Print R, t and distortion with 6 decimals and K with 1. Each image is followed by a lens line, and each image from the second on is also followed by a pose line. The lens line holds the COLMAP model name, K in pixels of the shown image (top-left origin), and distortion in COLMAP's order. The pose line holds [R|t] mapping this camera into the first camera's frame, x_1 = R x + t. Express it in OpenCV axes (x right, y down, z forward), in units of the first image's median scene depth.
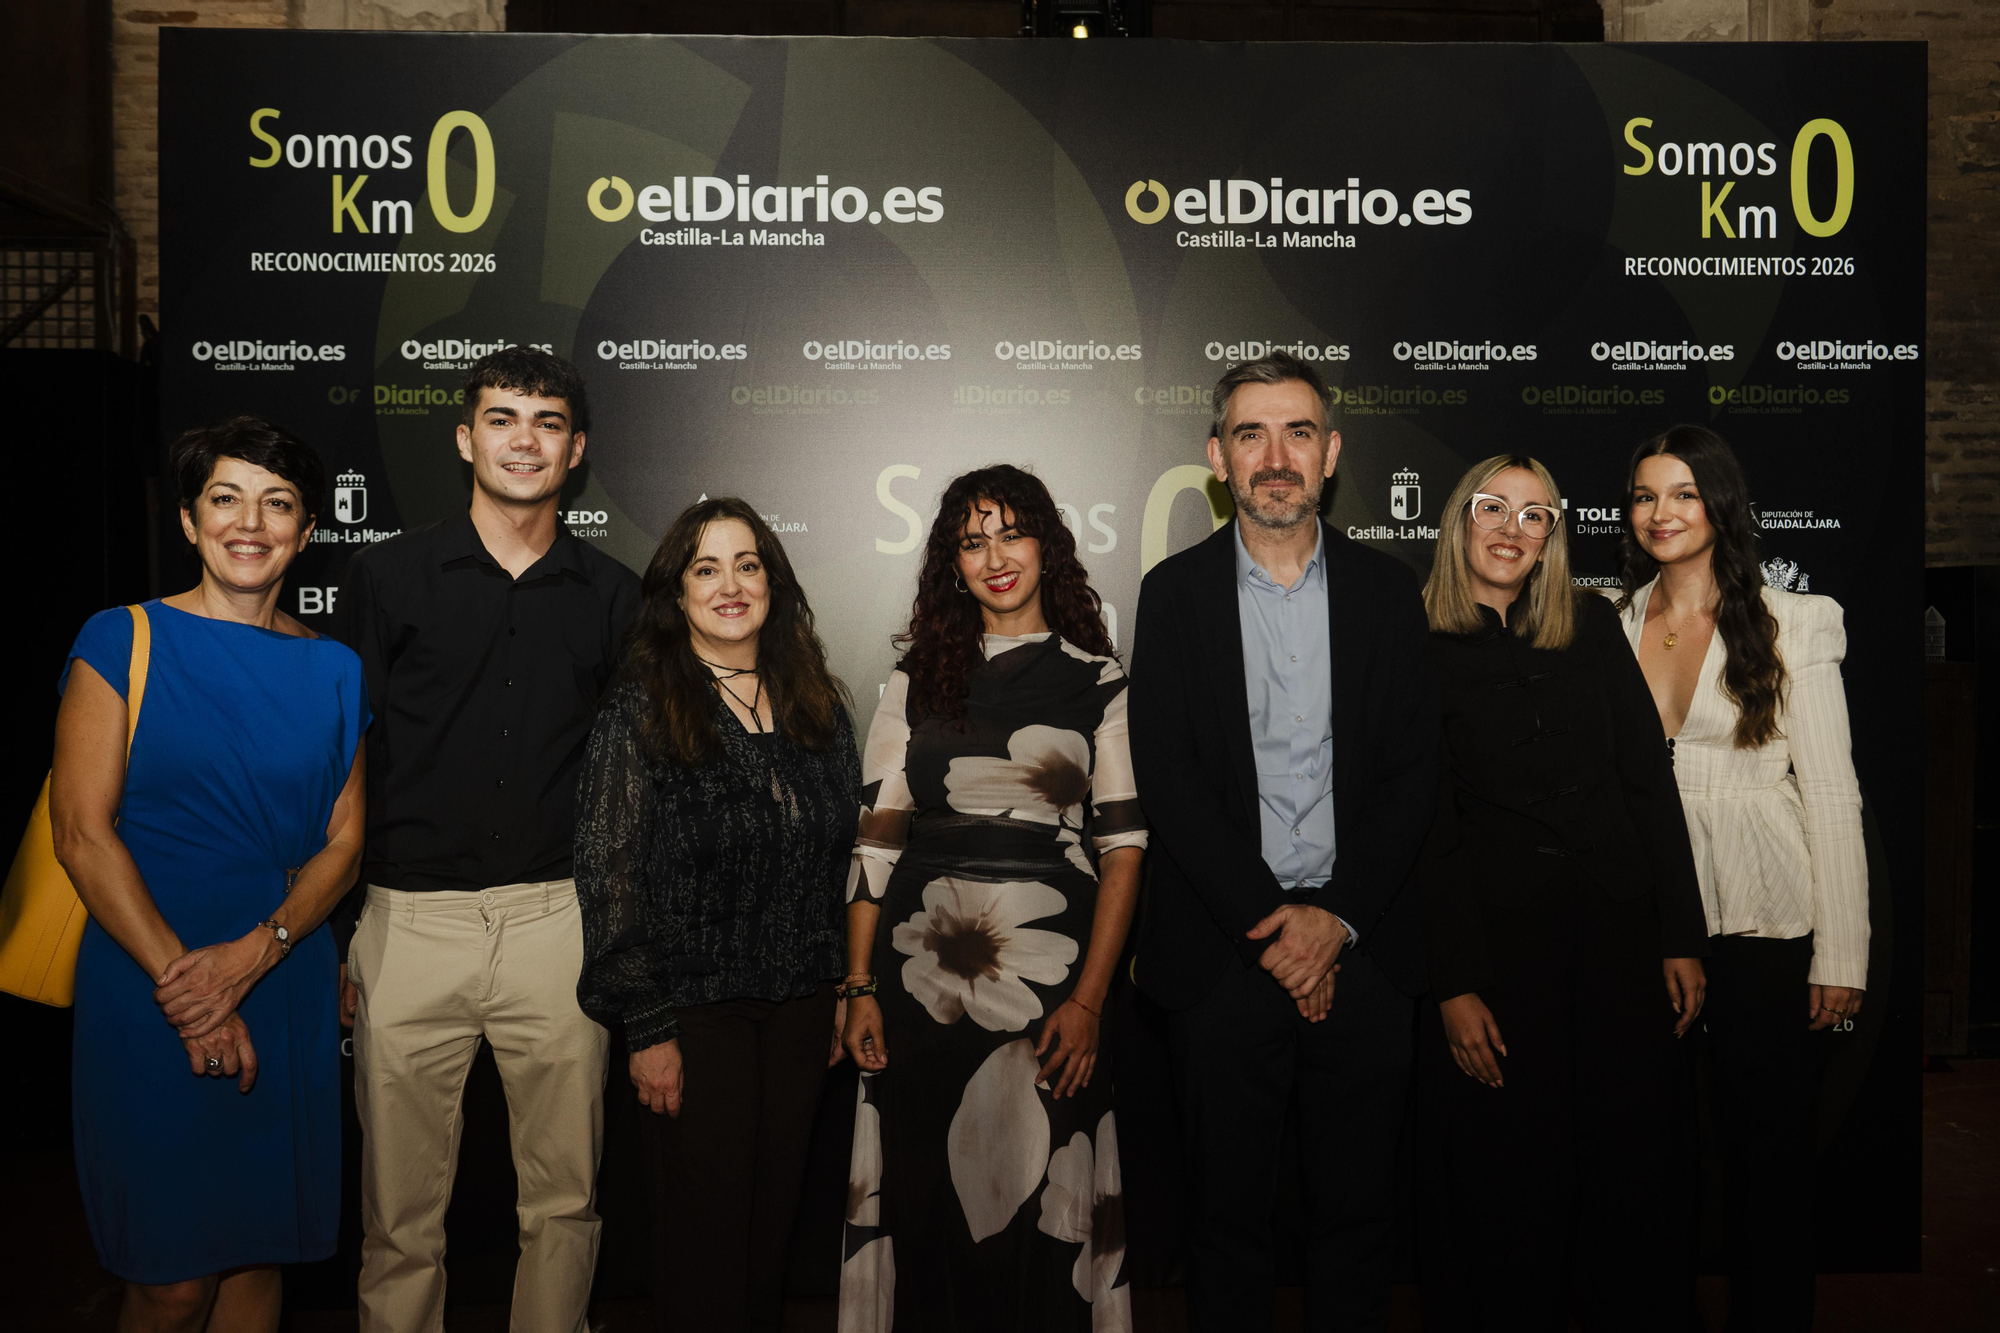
lens RADIAL K [[1941.8, 0, 1047.4], [0, 1941.8, 618.2], [0, 0, 1]] dist [0.005888, 0.000000]
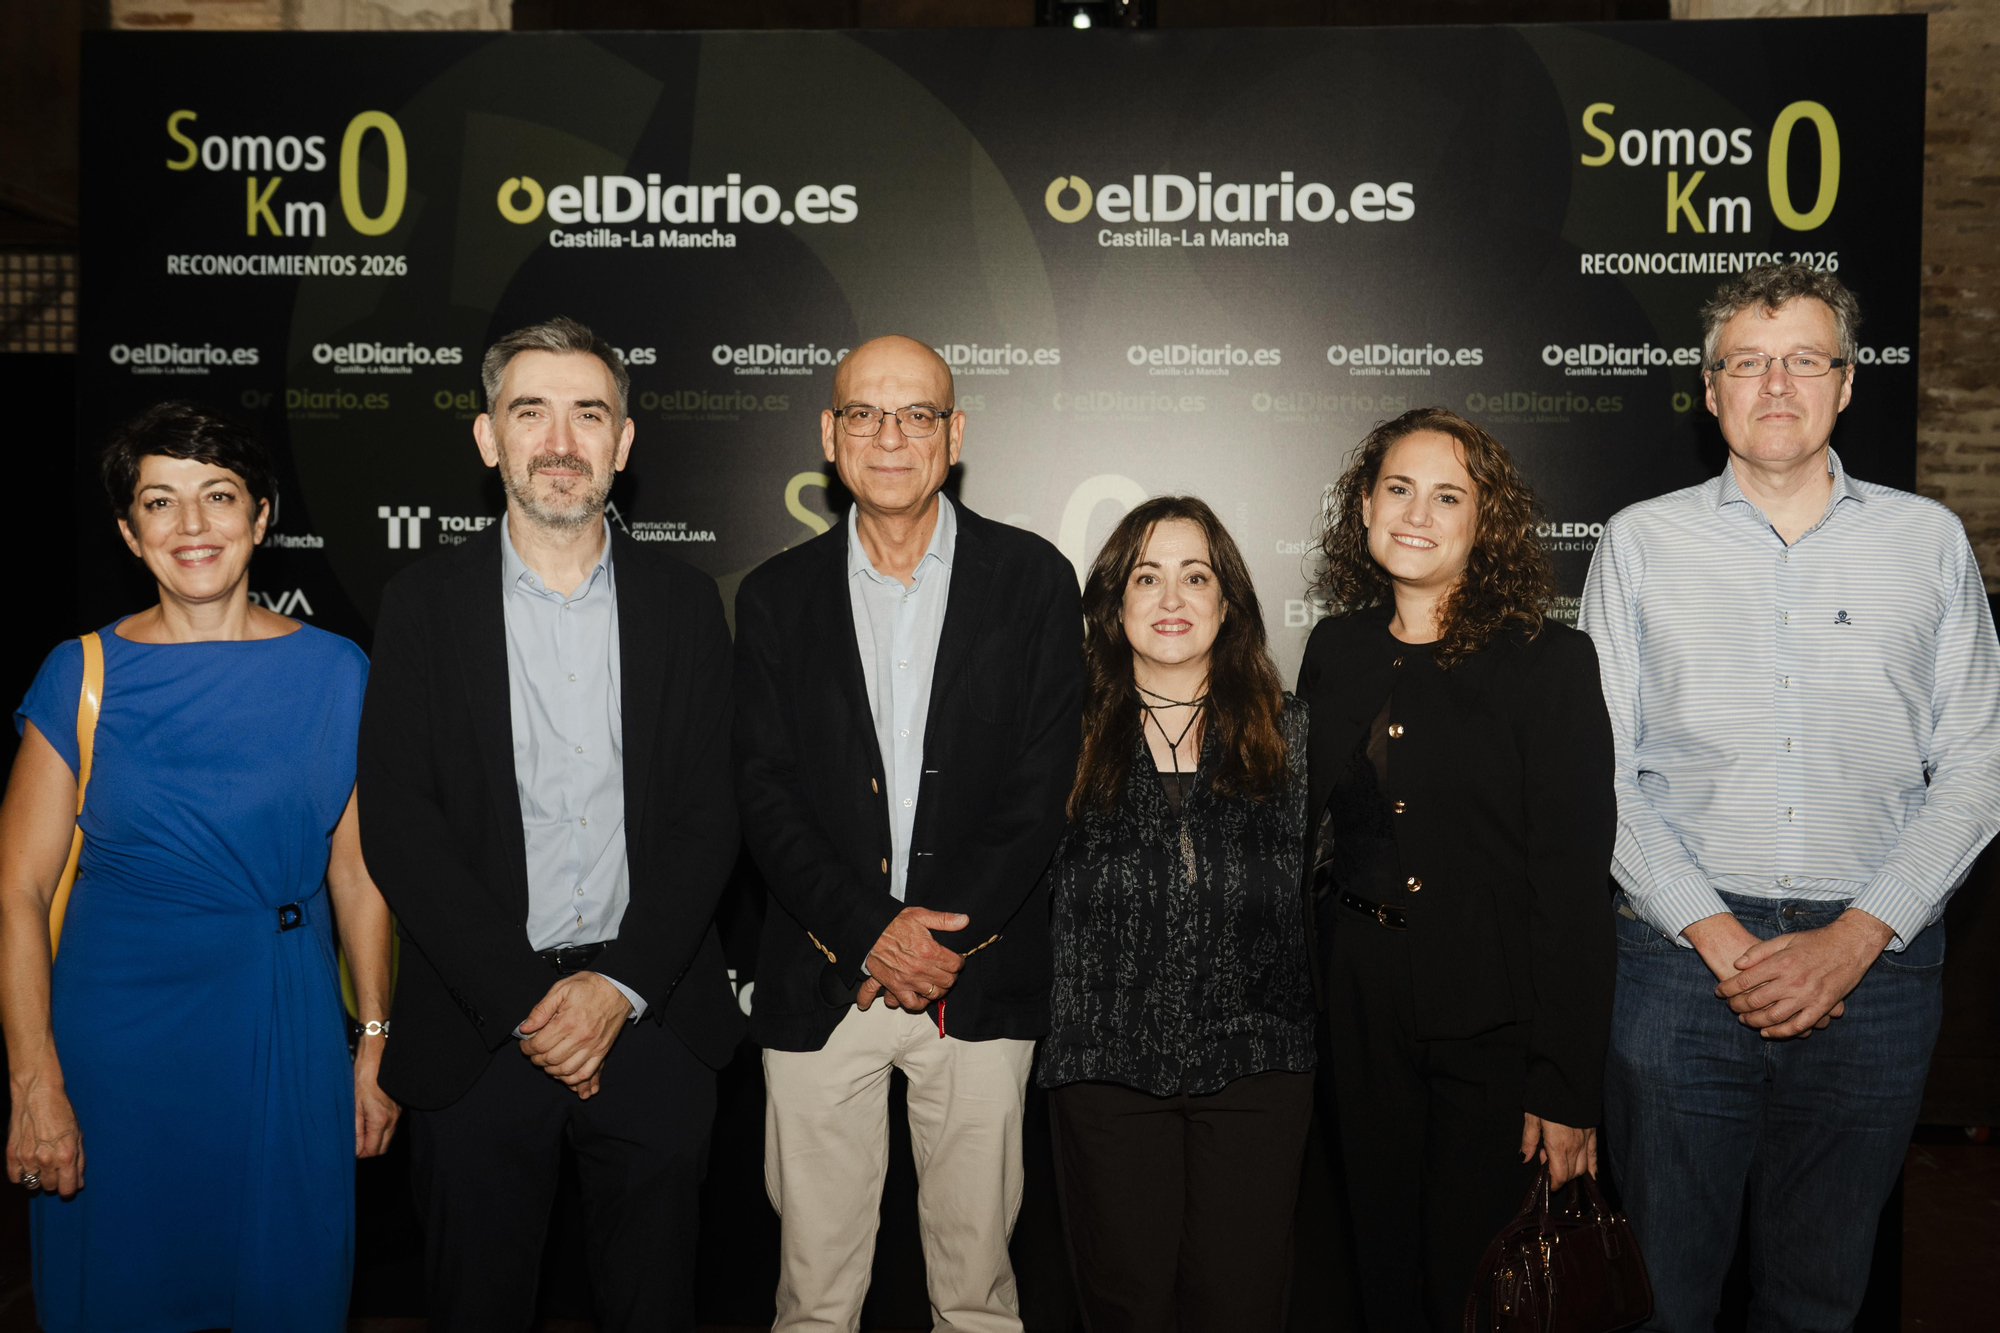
lens RADIAL K [[2011.0, 0, 988.9], [0, 2011.0, 650.8], [0, 0, 1]] dist [0.026329, 0.000000]
pose [[0.994922, 0.014552, -0.099594, 0.114366], [-0.013638, 0.999859, 0.009848, -0.000760], [0.099723, -0.008440, 0.994979, 0.005179]]
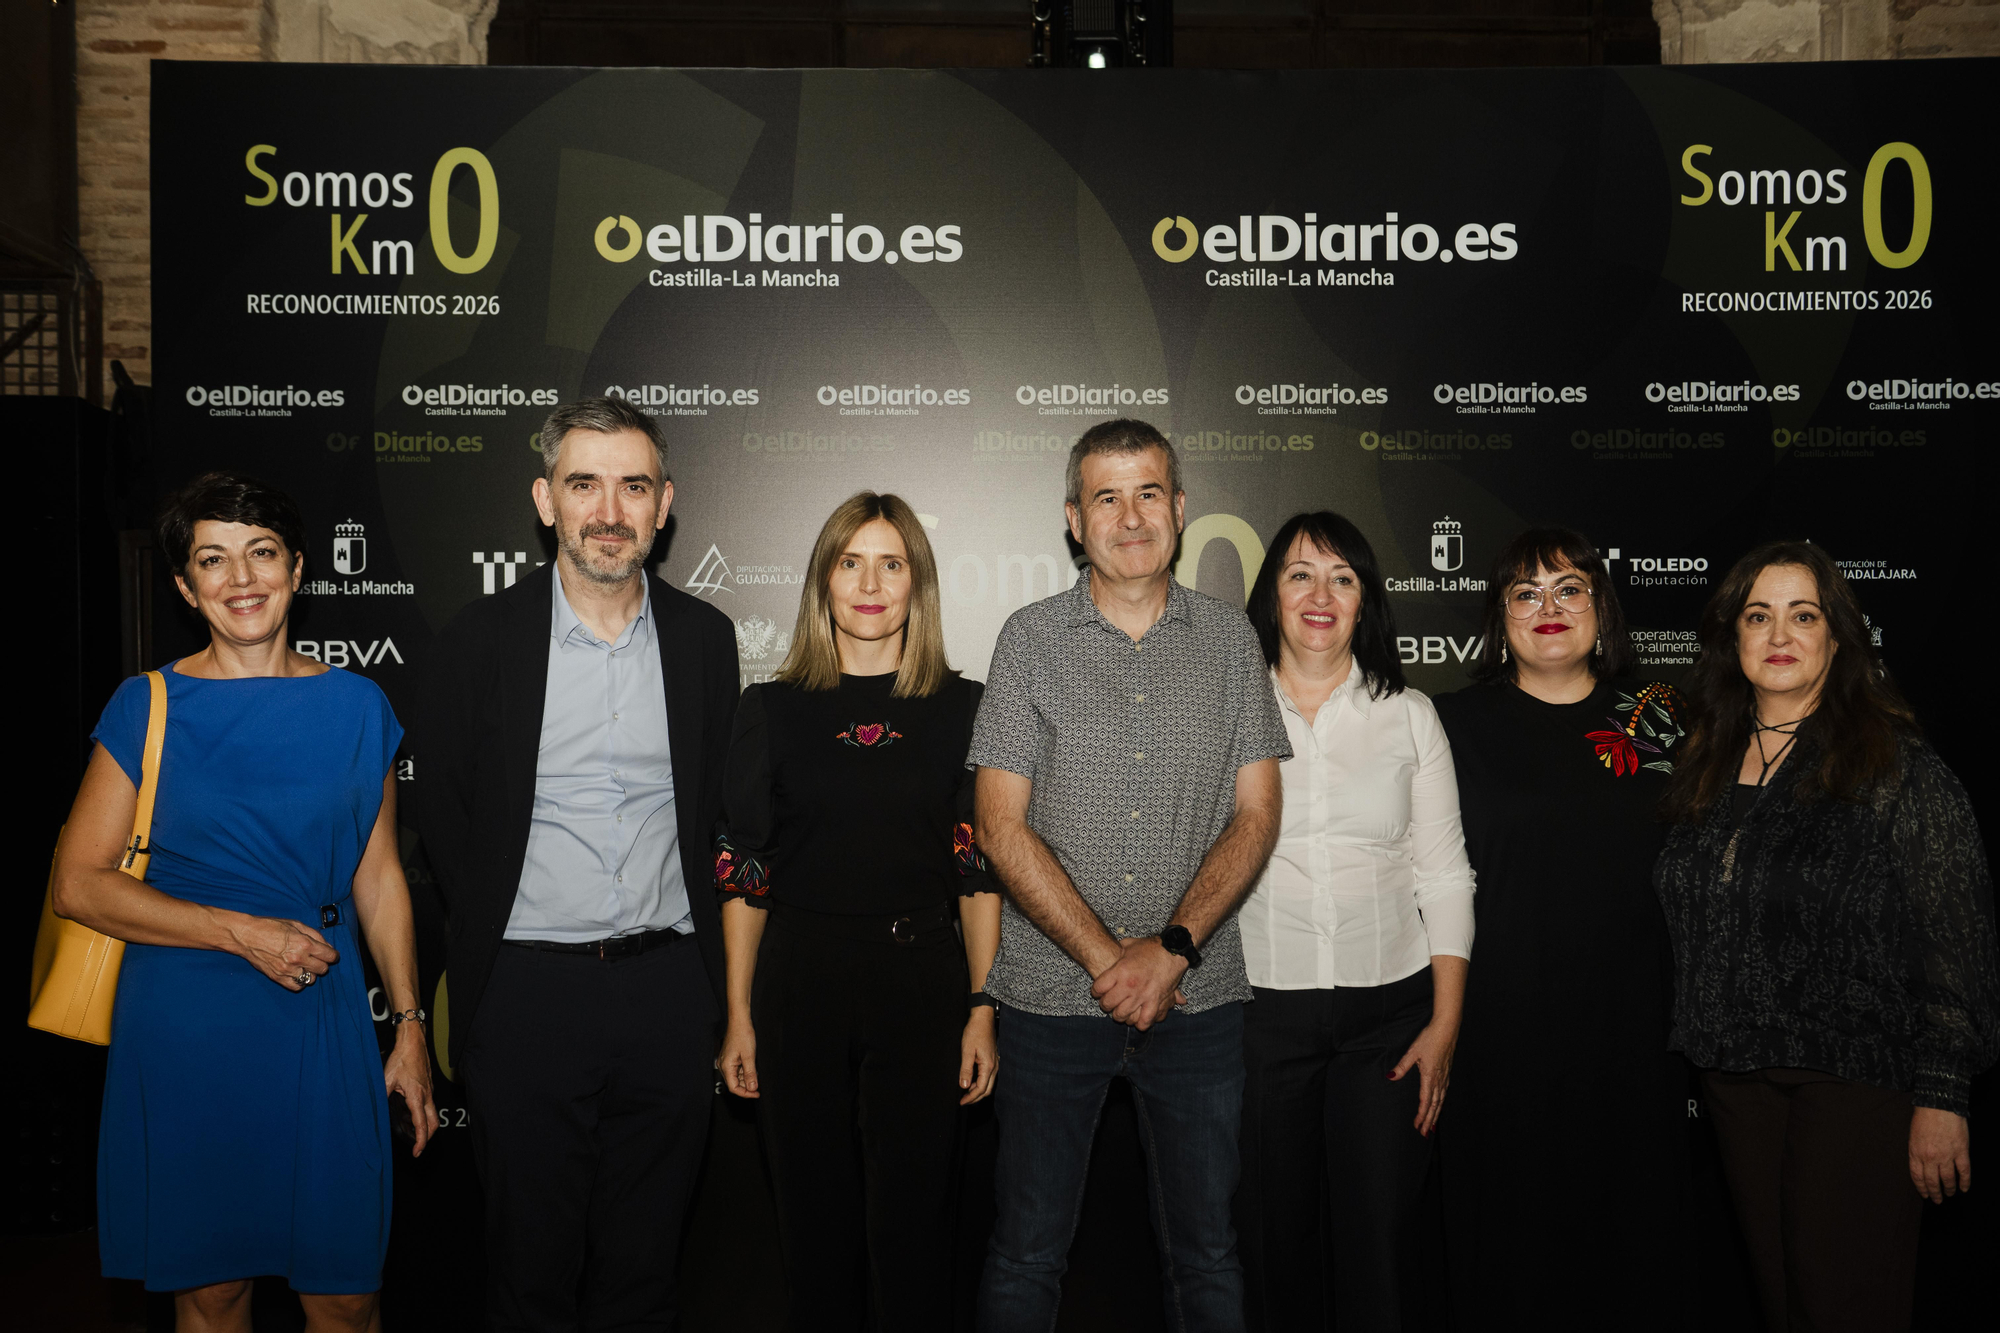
lens RADIAL K [[2061.6, 0, 995.1], [0, 2061.6, 658.7], [0, 0, 1]] dist [0.060140, 0.000000]
pose [[0.999523, 0.000732, -0.030875, -0.005638], [-0.001094, 0.999931, -0.011695, 0.004608], [0.030864, 0.011723, 0.999455, -0.019899]]
